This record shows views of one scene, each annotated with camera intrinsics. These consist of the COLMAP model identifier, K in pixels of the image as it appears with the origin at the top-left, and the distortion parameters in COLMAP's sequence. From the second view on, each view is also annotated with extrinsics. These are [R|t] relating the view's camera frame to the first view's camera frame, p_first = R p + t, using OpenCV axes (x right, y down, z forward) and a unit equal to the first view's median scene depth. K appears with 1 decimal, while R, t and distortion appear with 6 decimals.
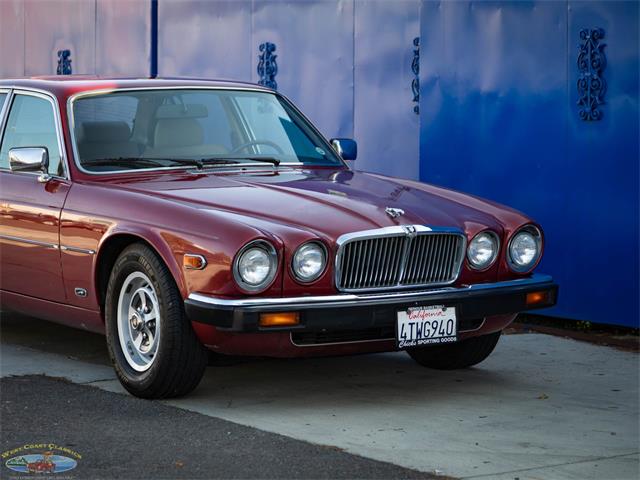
lens RADIAL K [[2113.7, 0, 320.0], [0, 2113.7, 240.0], [0, 0, 1]] dist [0.110914, -0.503756]
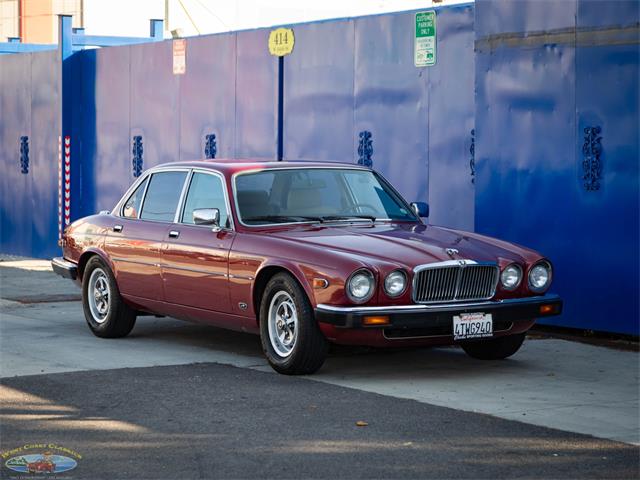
lens RADIAL K [[2054.2, 0, 320.0], [0, 2054.2, 240.0], [0, 0, 1]] dist [0.121382, -0.249966]
pose [[0.999080, 0.000351, -0.042887, 0.003833], [-0.001515, 0.999631, -0.027127, 0.018065], [0.042861, 0.027168, 0.998712, -0.459945]]
